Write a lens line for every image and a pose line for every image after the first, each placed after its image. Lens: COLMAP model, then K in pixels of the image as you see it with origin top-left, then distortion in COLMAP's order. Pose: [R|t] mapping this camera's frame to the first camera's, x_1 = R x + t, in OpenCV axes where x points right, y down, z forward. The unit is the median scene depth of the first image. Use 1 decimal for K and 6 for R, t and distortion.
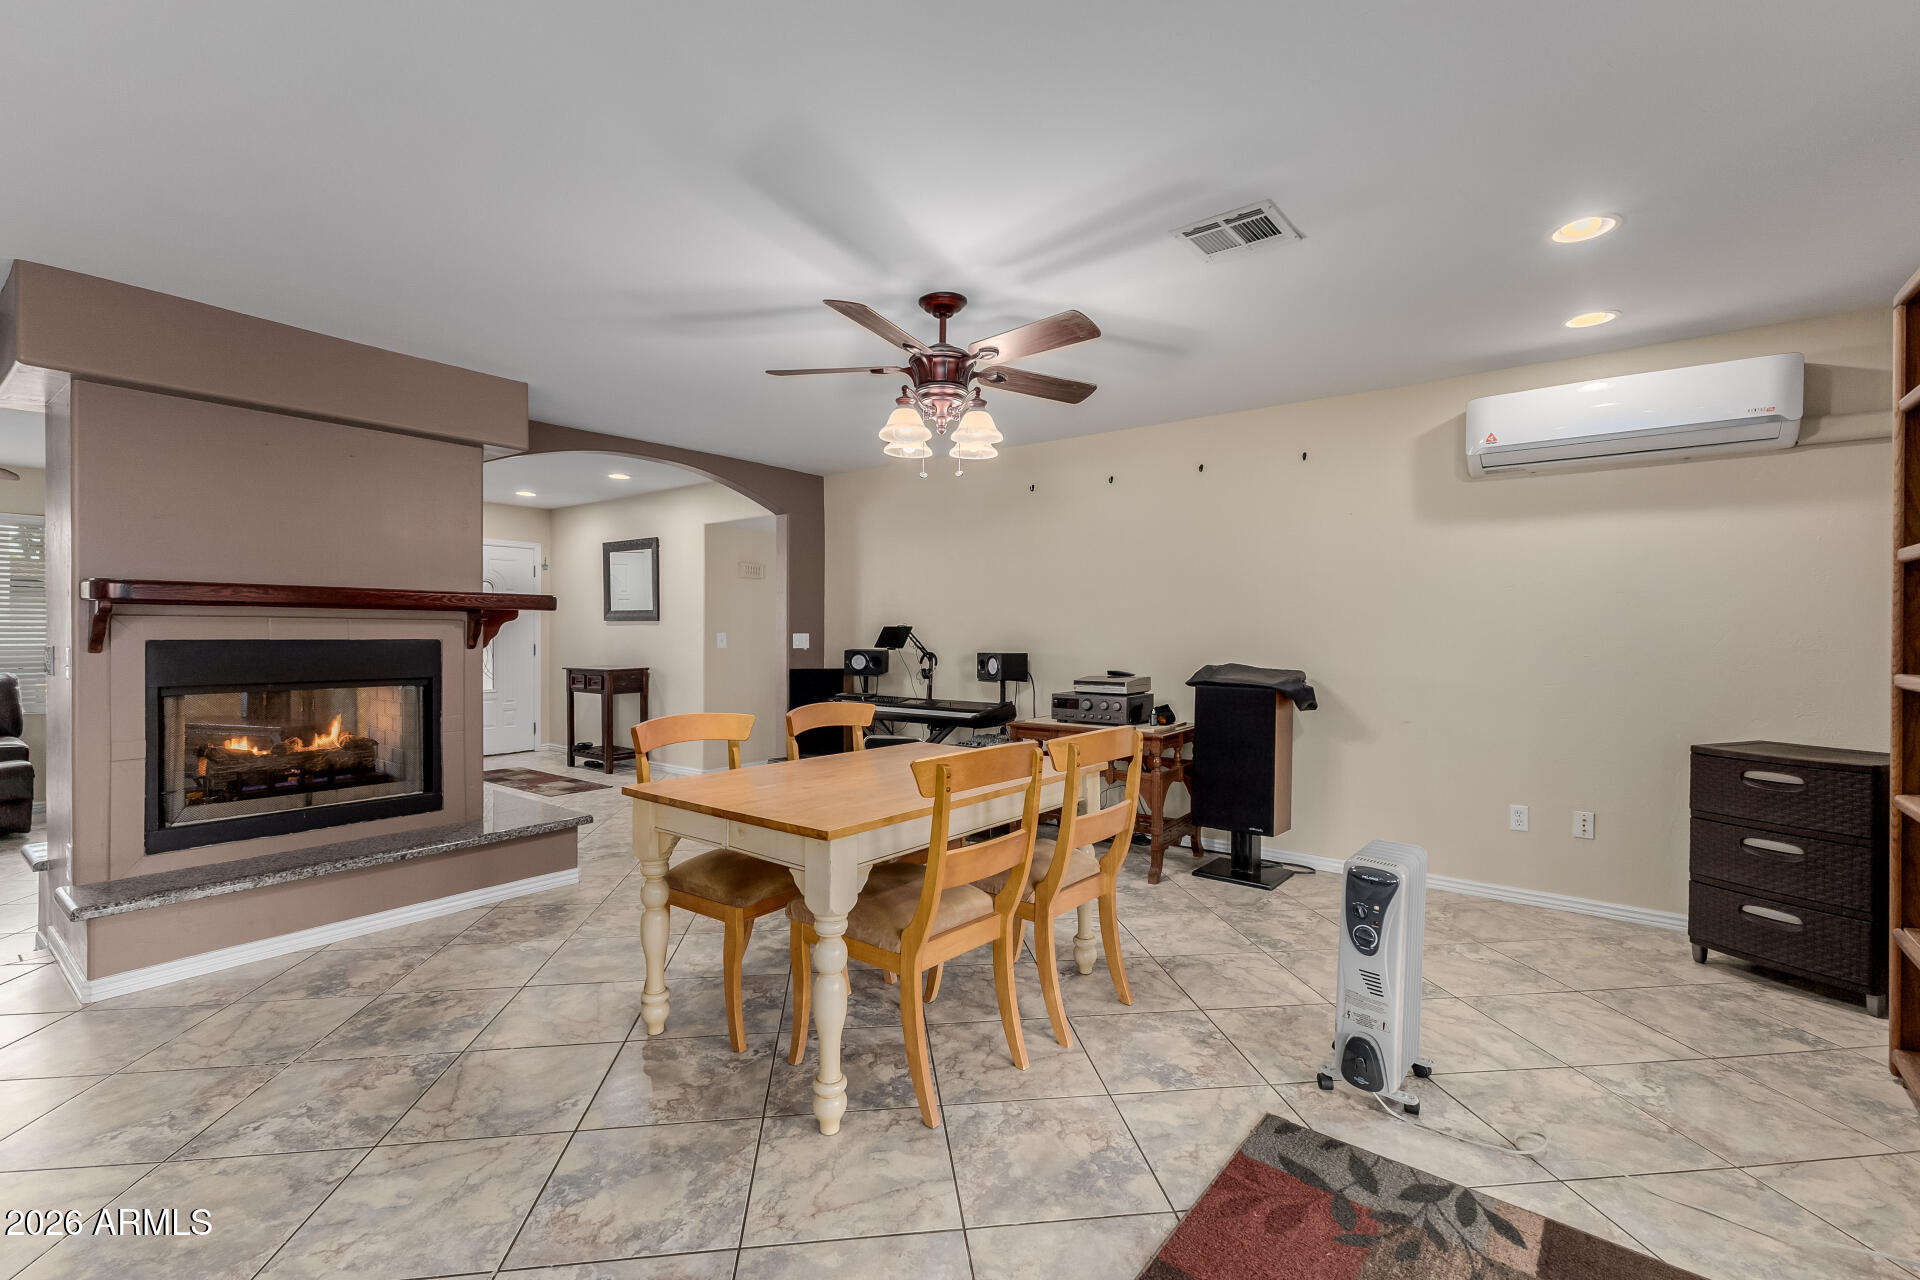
lens RADIAL K [[822.9, 0, 960.0], [0, 822.9, 640.0], [0, 0, 1]] dist [0.007488, 0.000466]
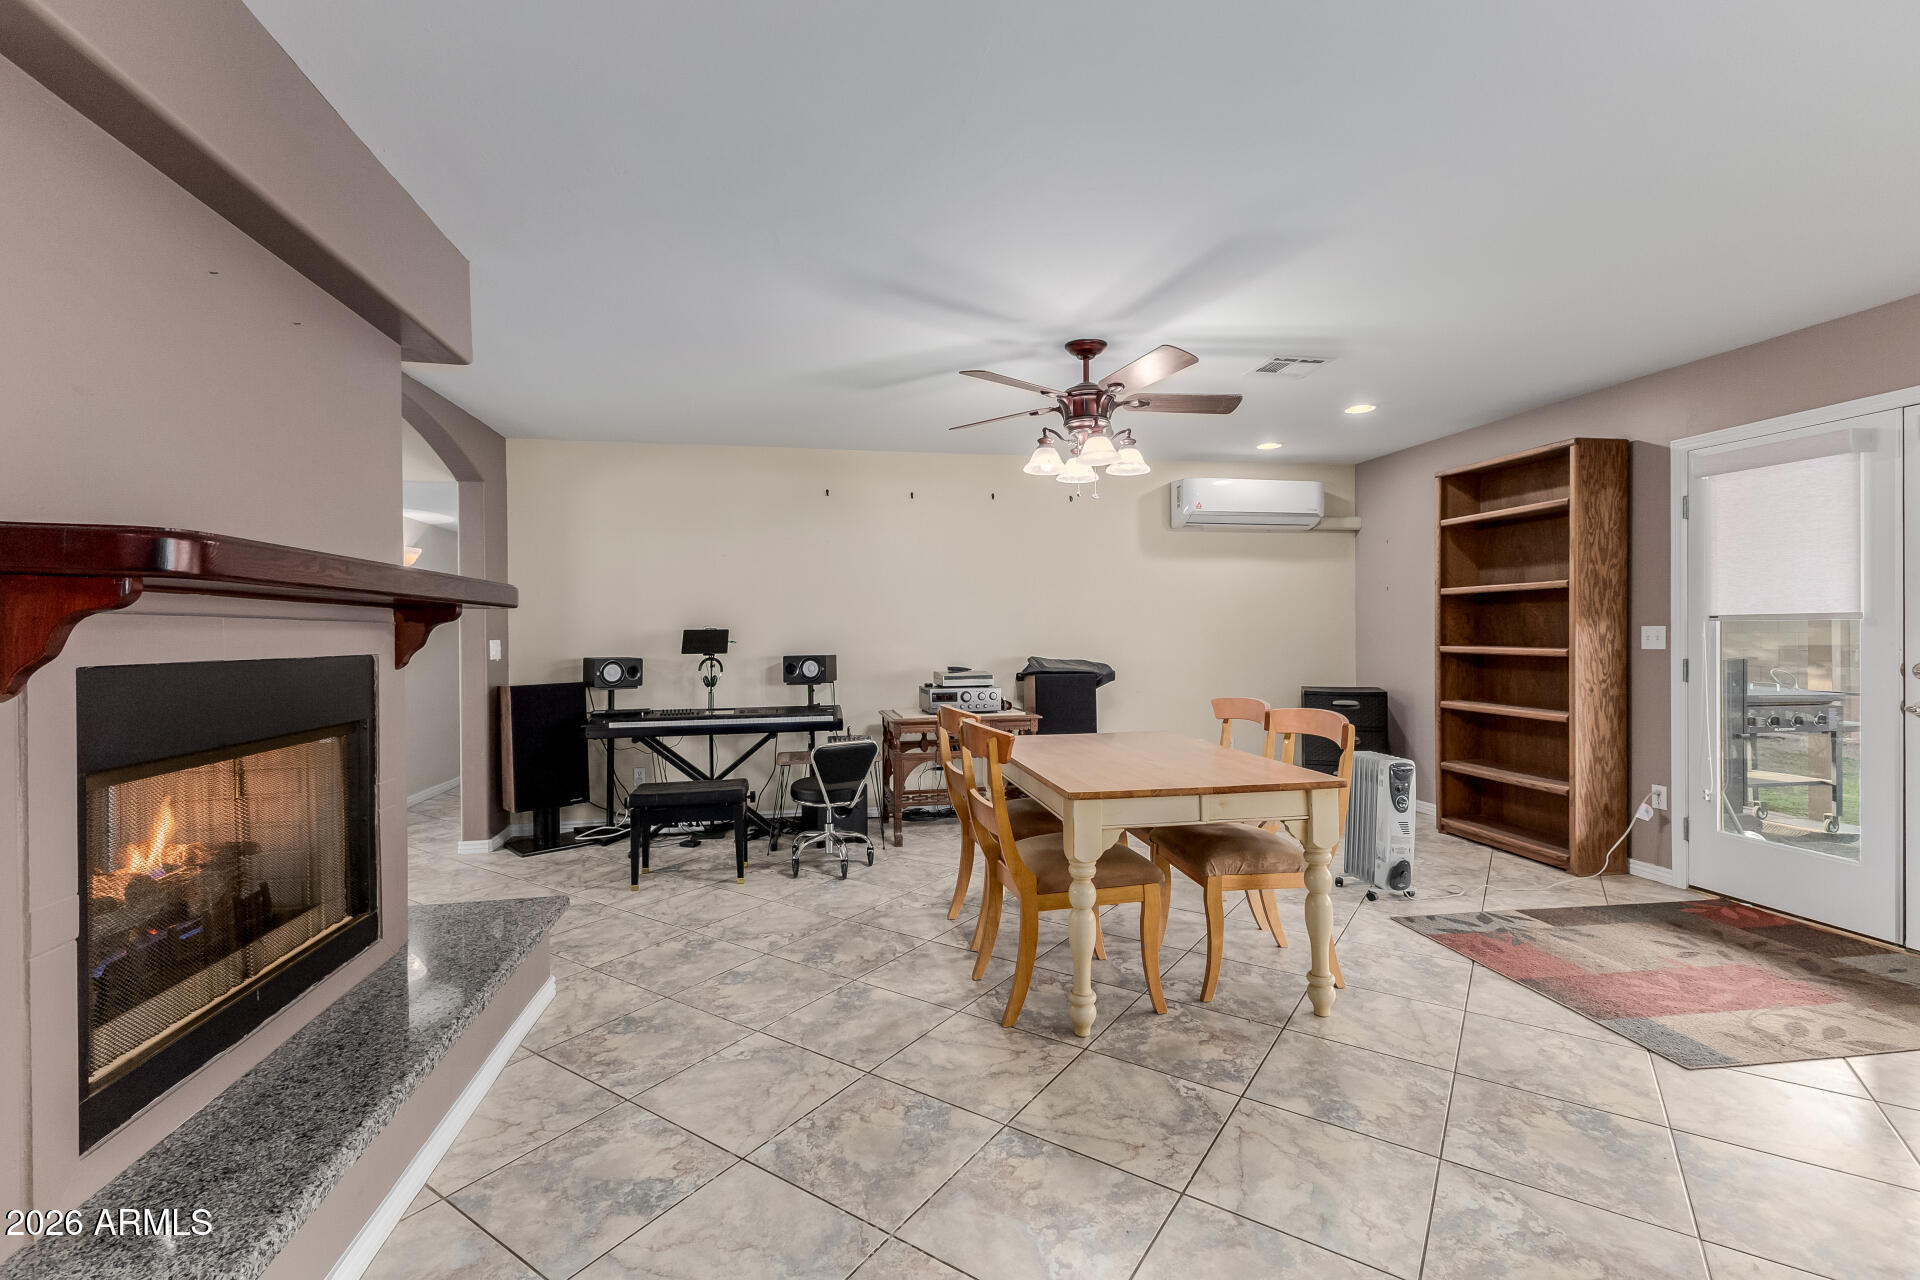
lens RADIAL K [[825.4, 0, 961.6], [0, 825.4, 629.0], [0, 0, 1]] dist [0.011853, 0.000091]
pose [[0.669205, -0.005567, 0.743057, -0.806733], [0.019358, 0.999763, -0.009944, -0.003583], [-0.742825, 0.021039, 0.669155, 0.287978]]
